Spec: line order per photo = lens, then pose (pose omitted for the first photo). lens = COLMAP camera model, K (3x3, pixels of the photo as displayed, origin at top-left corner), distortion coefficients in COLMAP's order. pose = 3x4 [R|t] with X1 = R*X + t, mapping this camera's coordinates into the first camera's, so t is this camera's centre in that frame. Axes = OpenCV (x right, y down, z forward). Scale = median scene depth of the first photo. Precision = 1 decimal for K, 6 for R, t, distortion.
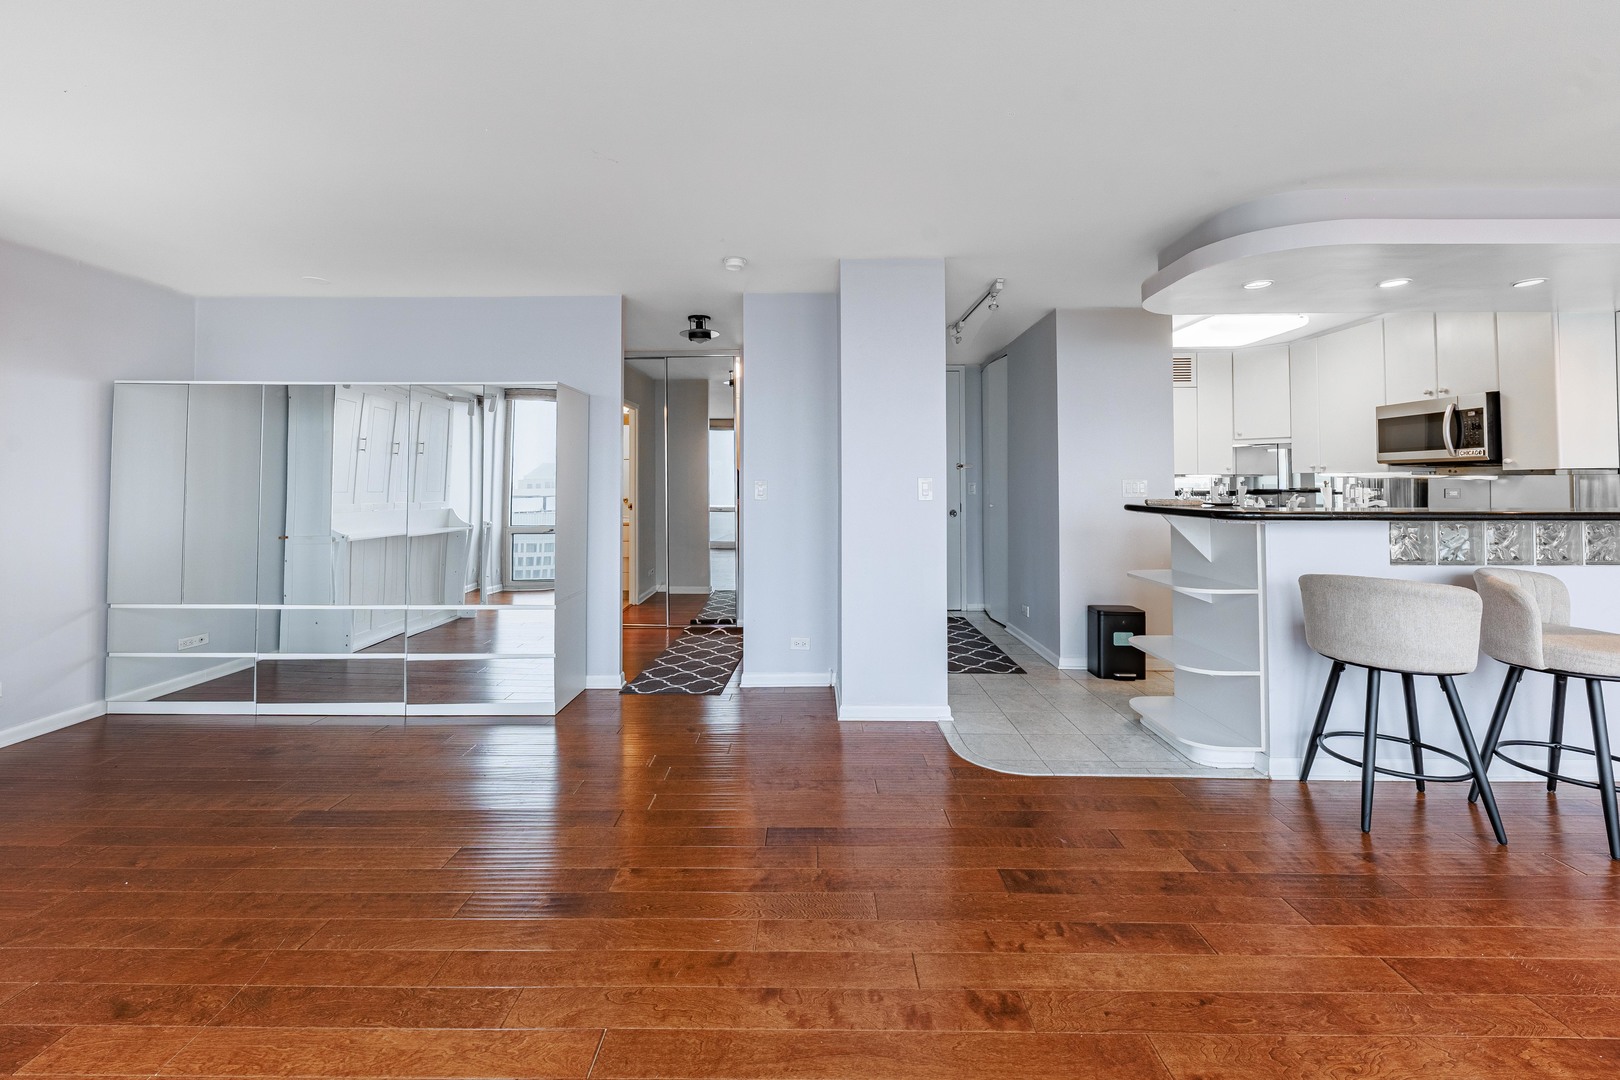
lens RADIAL K [[666.6, 0, 797.6], [0, 666.6, 469.6], [0, 0, 1]] dist [0.002715, -0.000805]
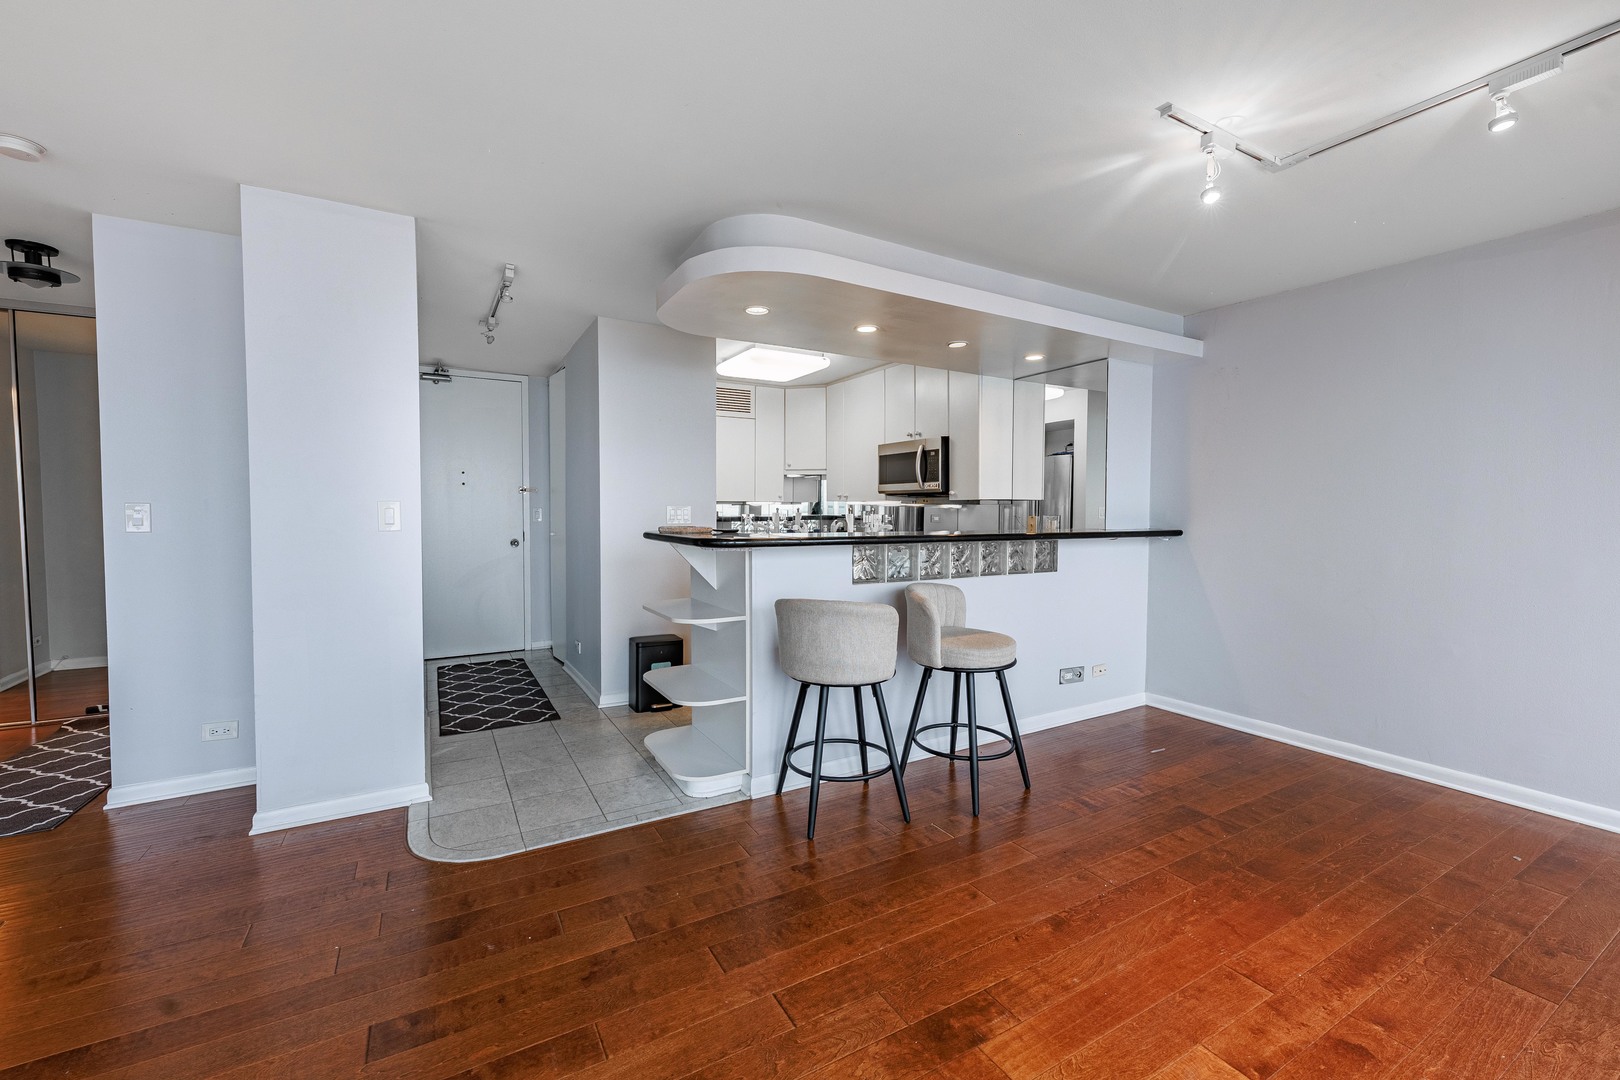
lens RADIAL K [[660.6, 0, 802.3], [0, 660.6, 531.6], [0, 0, 1]] dist [0.001341, 0.000099]
pose [[0.860993, -0.013234, 0.508445, 0.228615], [-0.014015, 0.998665, 0.049727, 0.002430], [-0.508424, -0.049940, 0.859658, 0.095771]]
